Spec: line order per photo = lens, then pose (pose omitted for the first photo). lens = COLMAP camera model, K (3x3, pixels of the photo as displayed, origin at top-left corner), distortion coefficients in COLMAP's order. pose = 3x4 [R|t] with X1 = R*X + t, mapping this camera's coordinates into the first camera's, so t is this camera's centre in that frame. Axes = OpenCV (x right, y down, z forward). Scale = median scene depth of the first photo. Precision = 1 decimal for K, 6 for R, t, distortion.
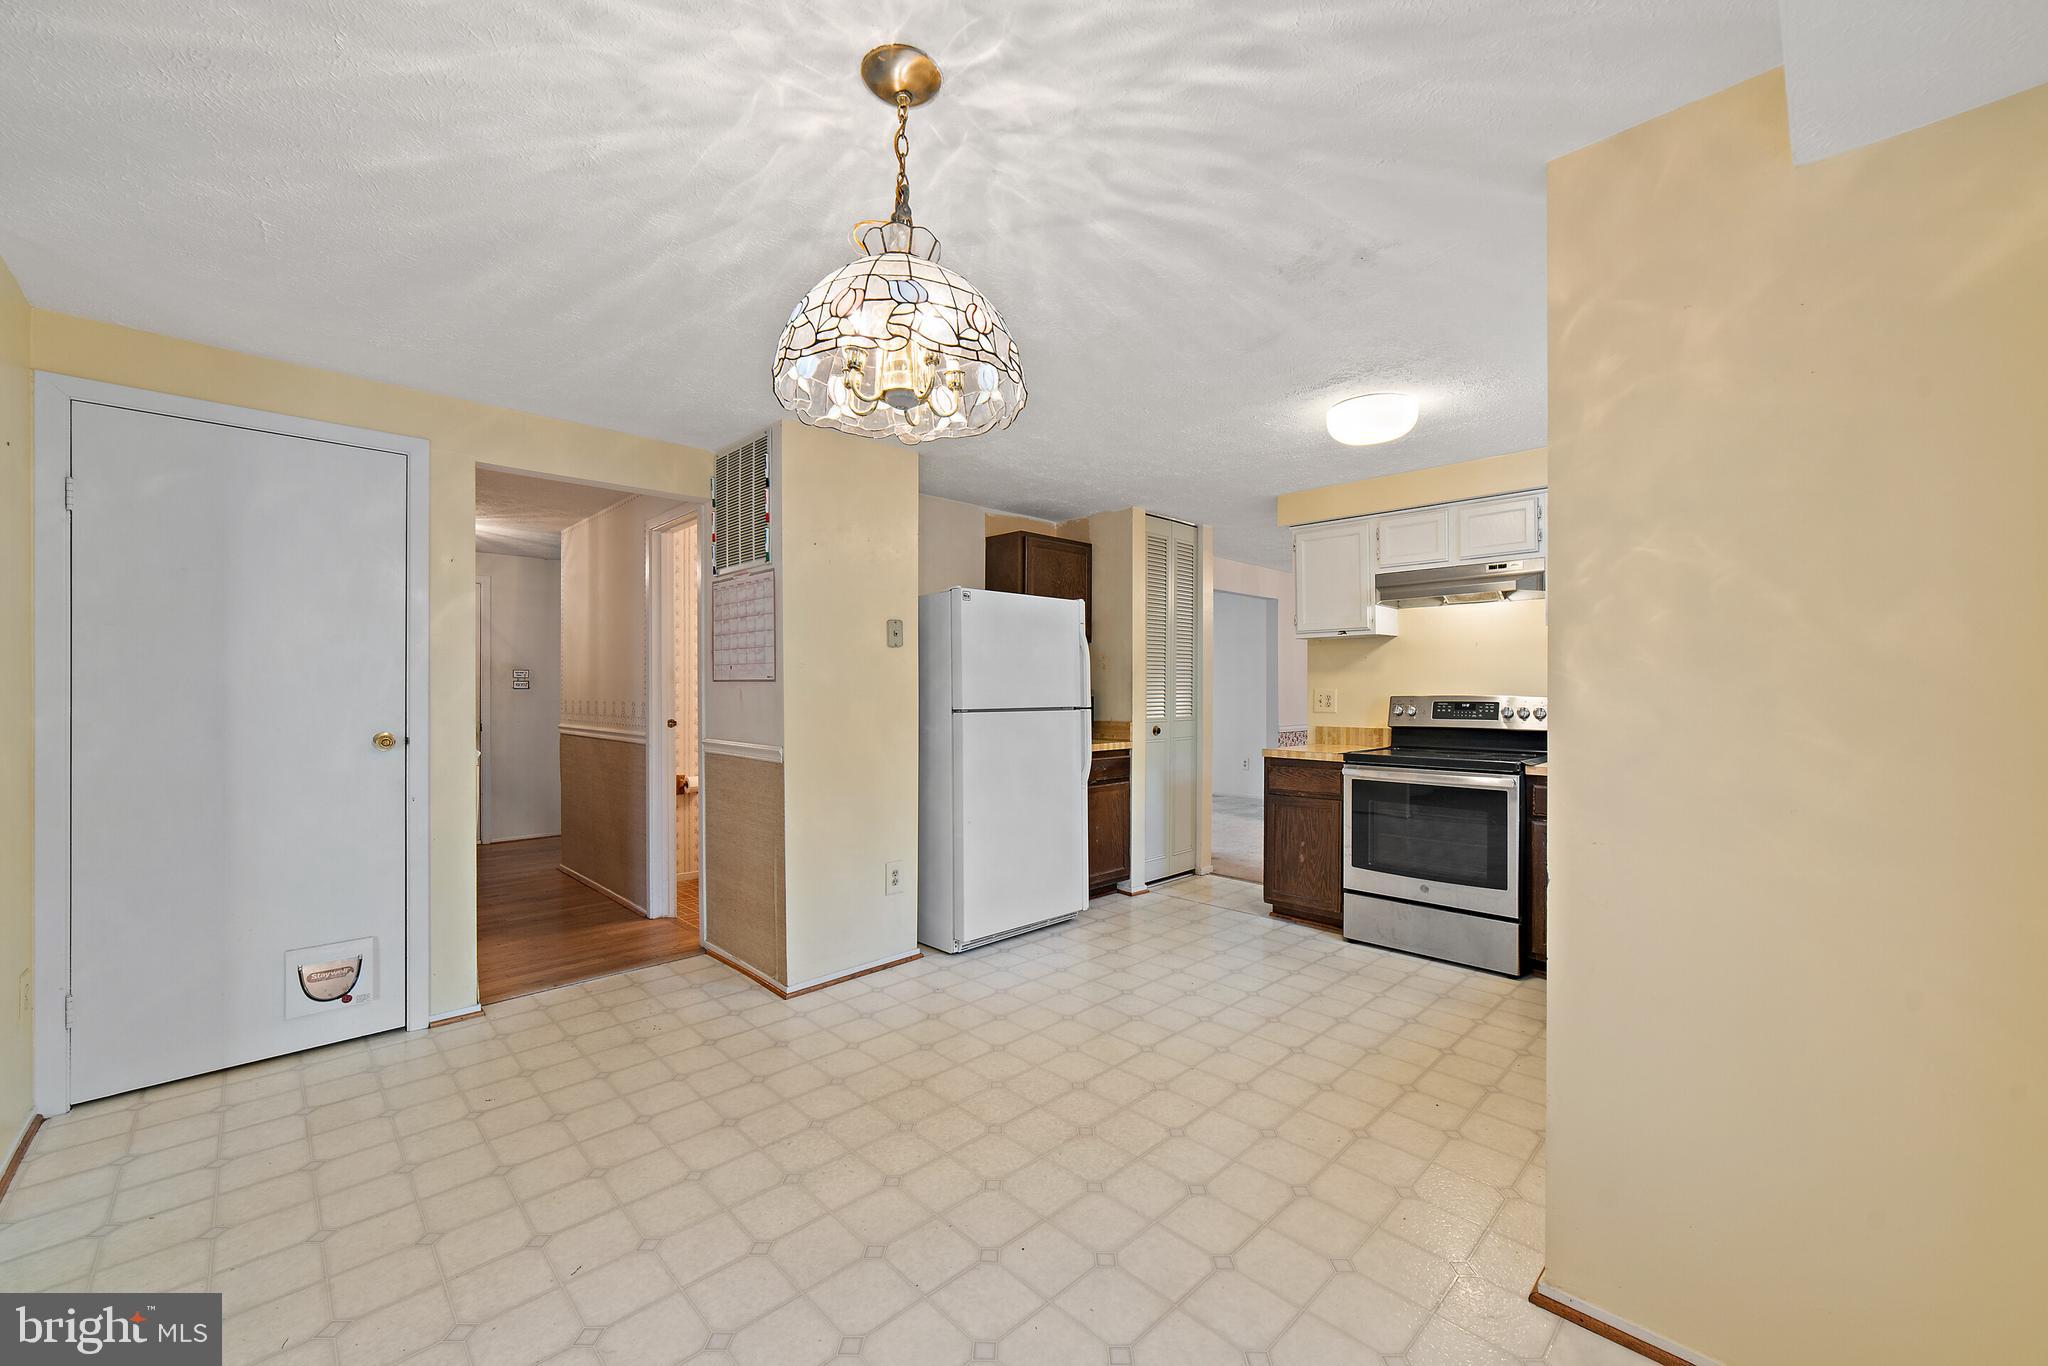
lens RADIAL K [[803.0, 0, 1029.3], [0, 803.0, 688.0], [0, 0, 1]] dist [-0.000288, 0.000388]
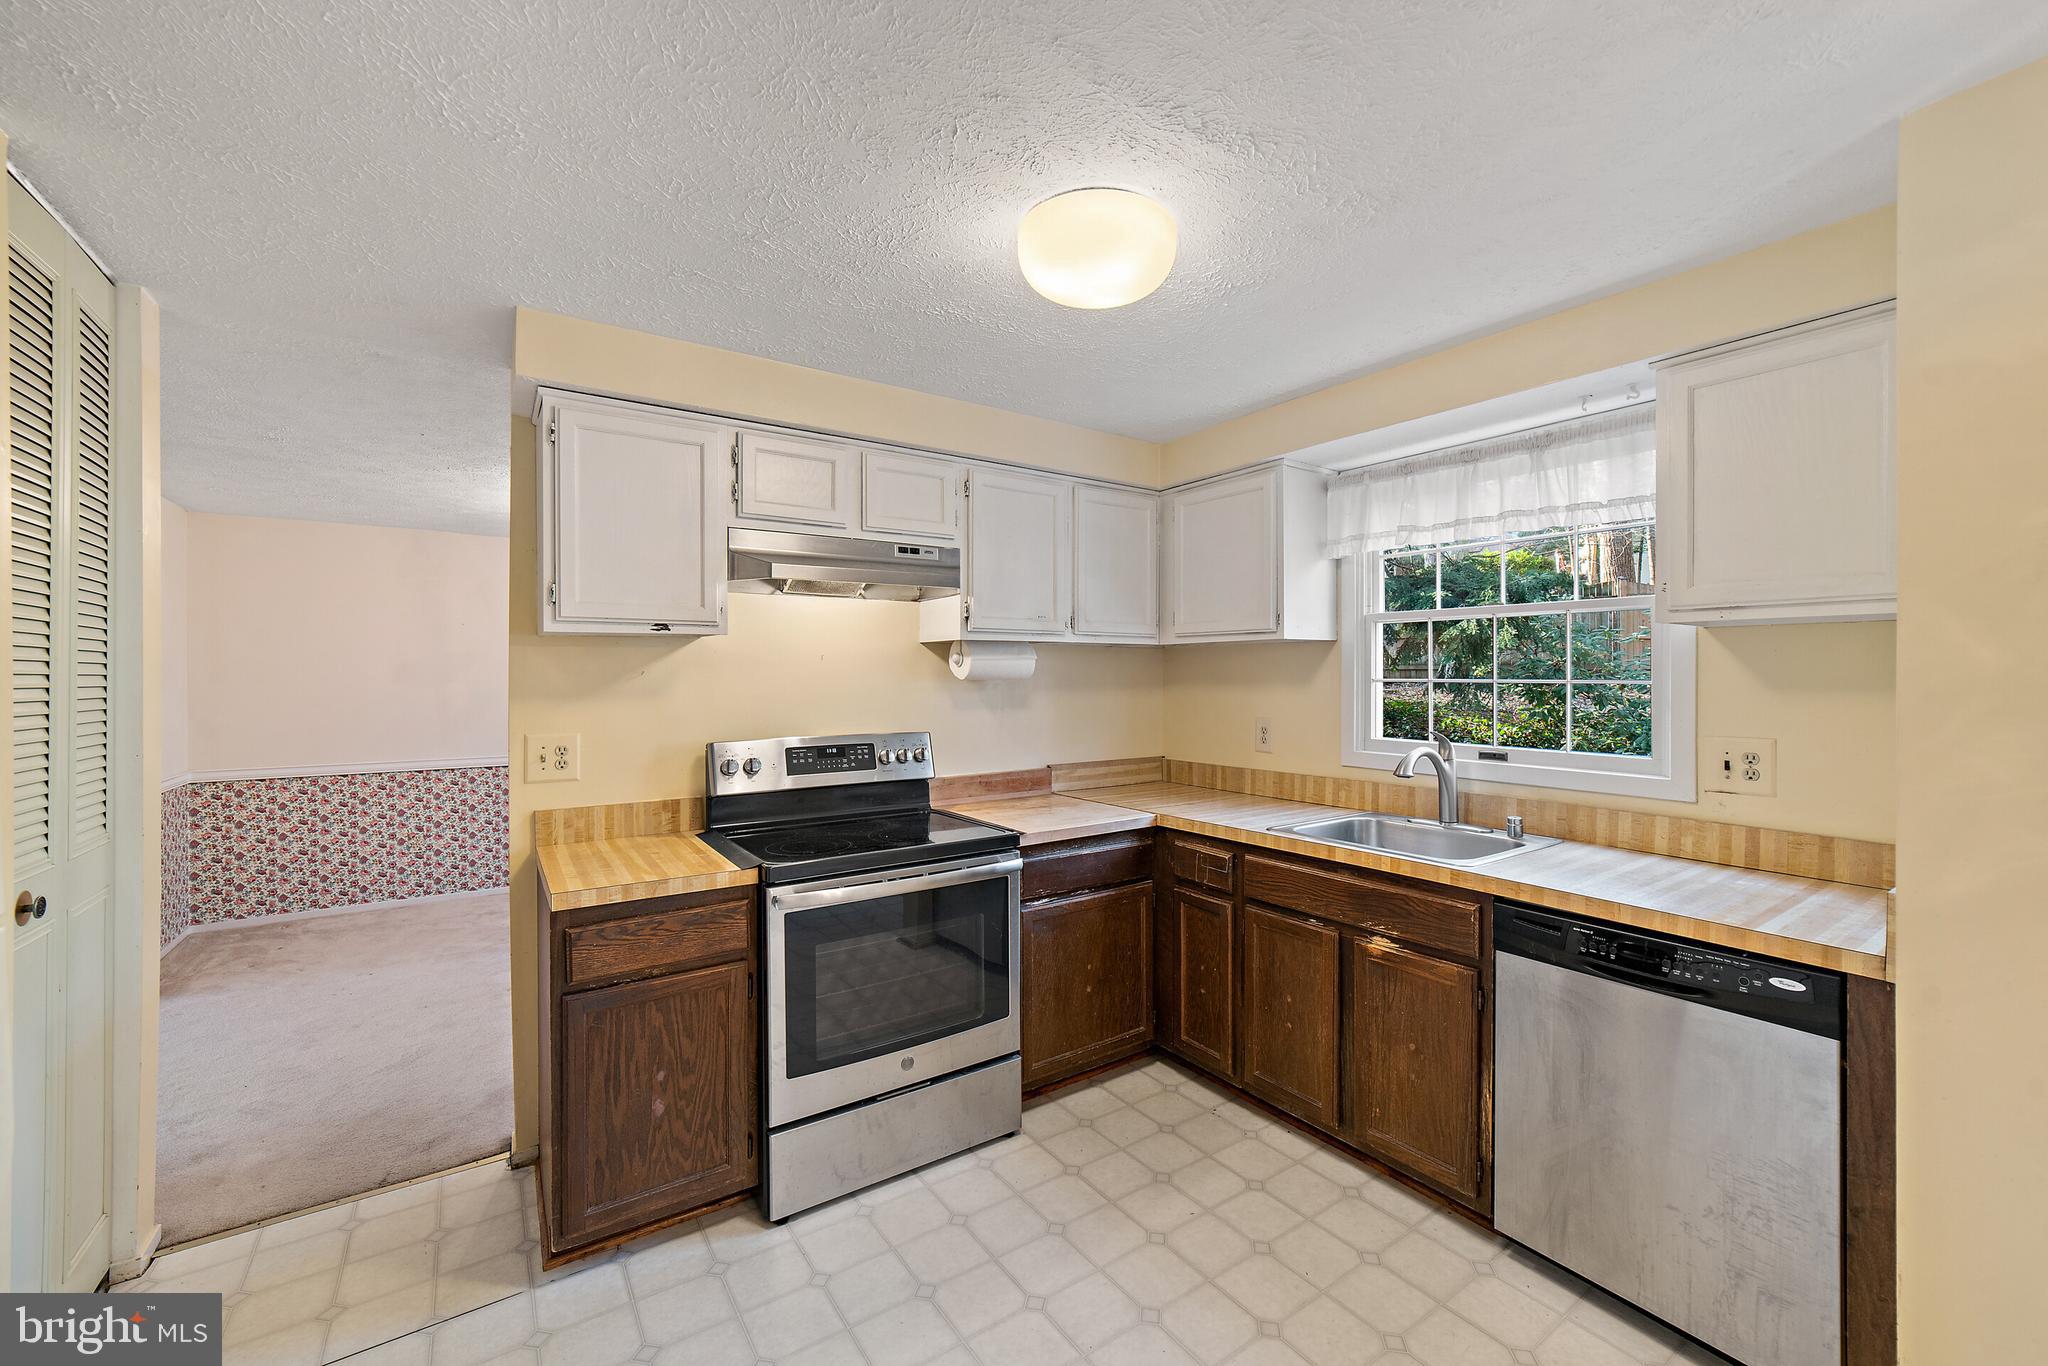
lens RADIAL K [[810.2, 0, 1023.4], [0, 810.2, 675.0], [0, 0, 1]] dist [-0.026102, 0.010133]
pose [[0.174431, 0.000714, 0.984669, -0.120793], [0.001398, 0.999999, -0.000972, -0.056482], [-0.984668, 0.001546, 0.174429, 1.030749]]
